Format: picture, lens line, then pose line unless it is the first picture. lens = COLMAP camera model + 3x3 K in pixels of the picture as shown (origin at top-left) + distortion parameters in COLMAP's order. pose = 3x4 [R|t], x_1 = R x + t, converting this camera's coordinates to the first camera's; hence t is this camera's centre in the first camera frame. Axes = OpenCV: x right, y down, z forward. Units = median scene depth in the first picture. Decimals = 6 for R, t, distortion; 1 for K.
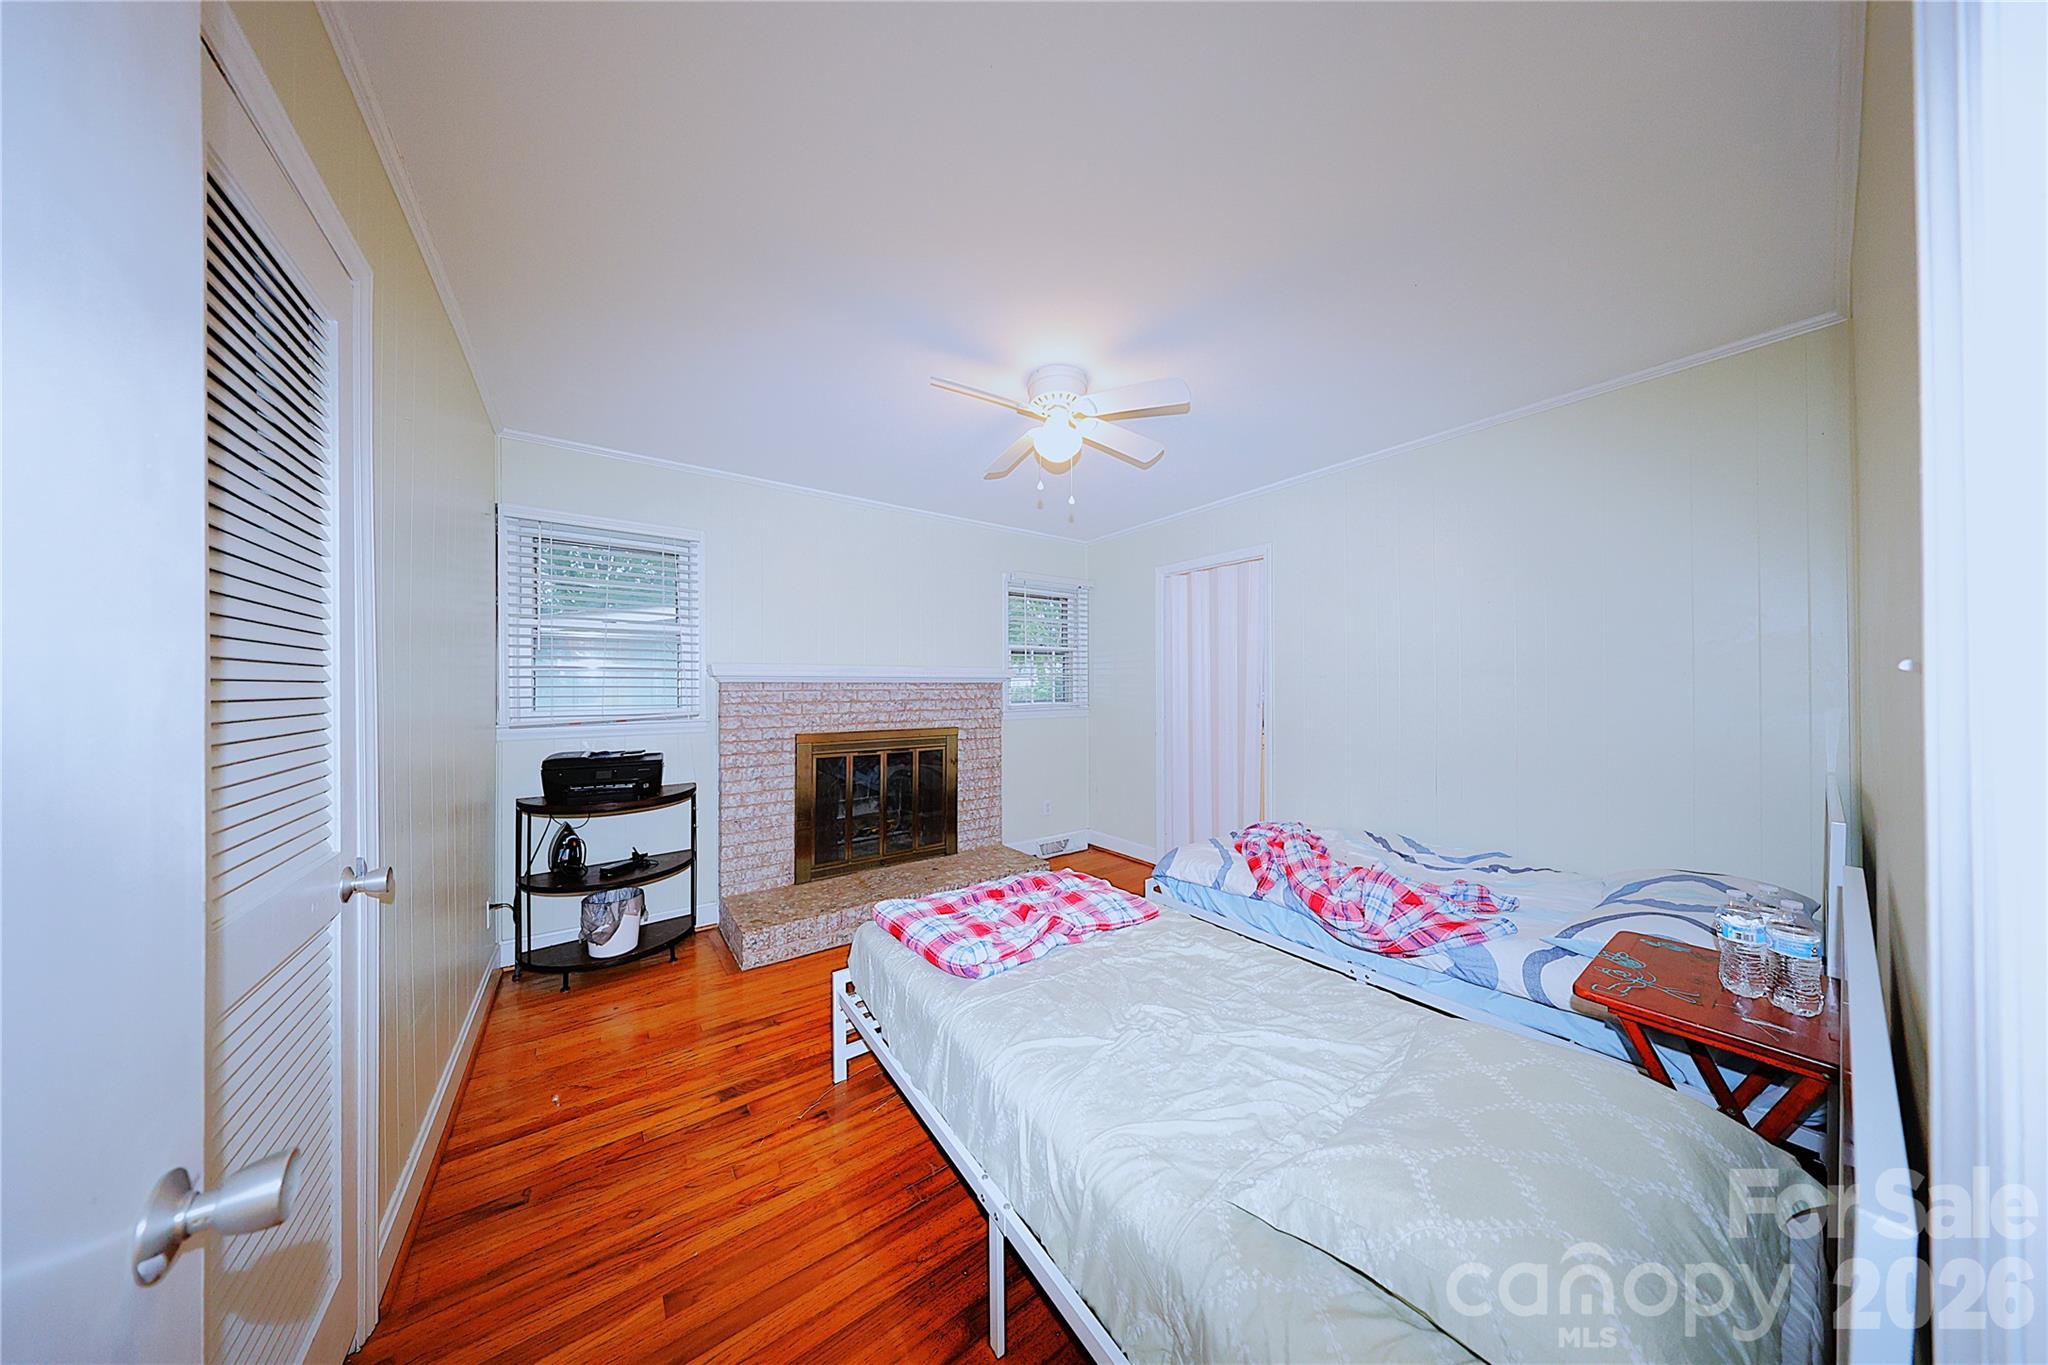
lens RADIAL K [[581.5, 0, 1033.5], [0, 581.5, 685.0], [0, 0, 1]] dist [0.000374, 0.000010]
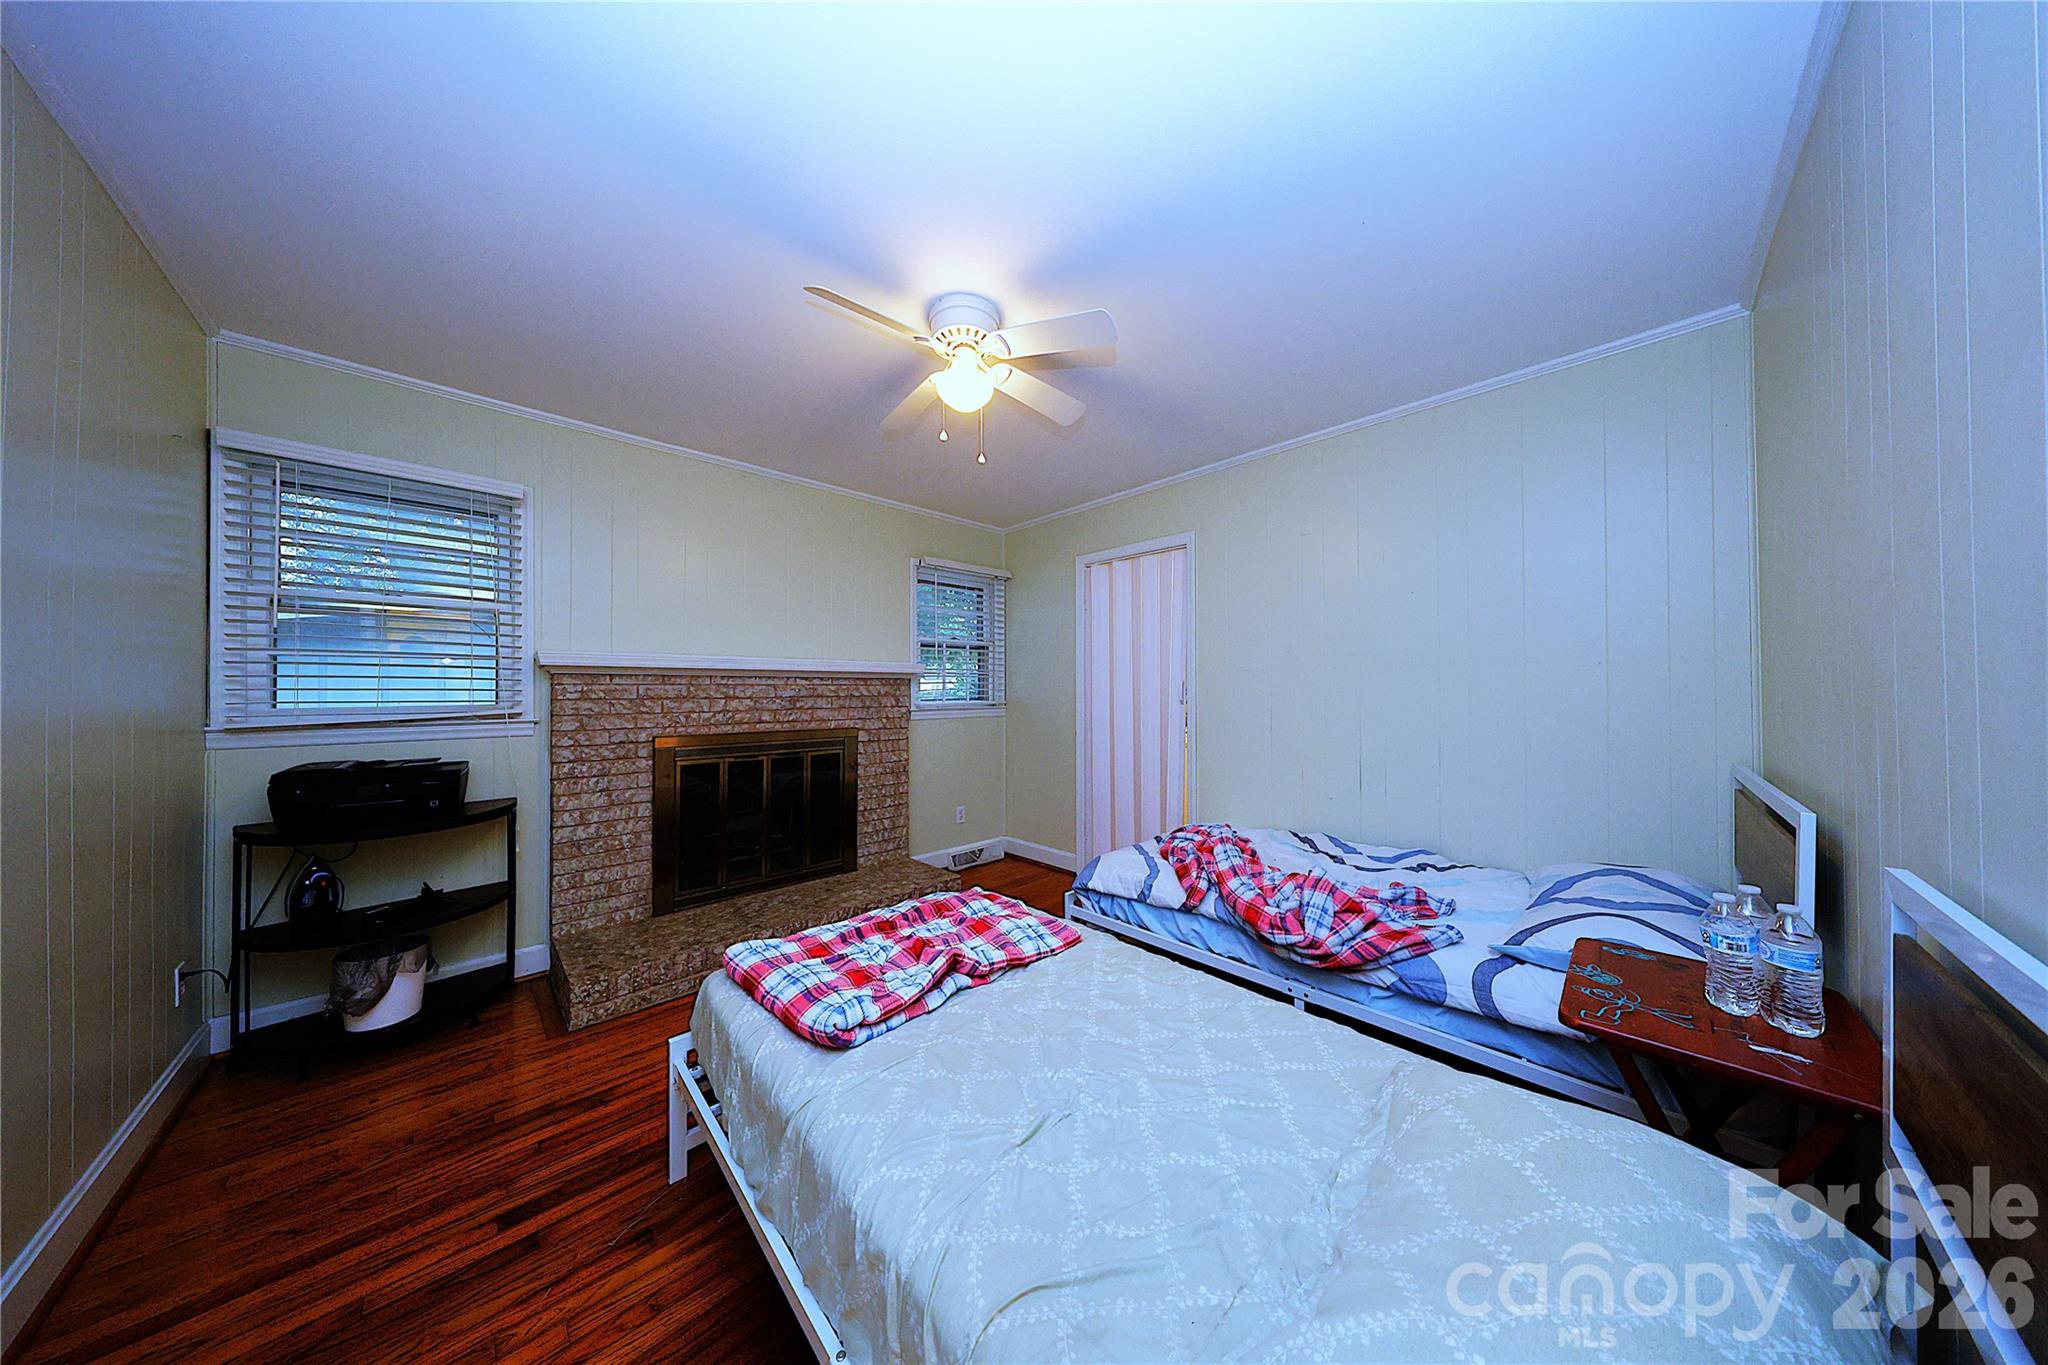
lens RADIAL K [[581.5, 0, 1033.5], [0, 581.5, 685.0], [0, 0, 1]] dist [0.000374, 0.000010]
pose [[0.990726, 0.001923, 0.135861, 0.025836], [-0.000996, 0.999976, -0.006889, 0.022881], [-0.135871, 0.006690, 0.990704, 0.140404]]
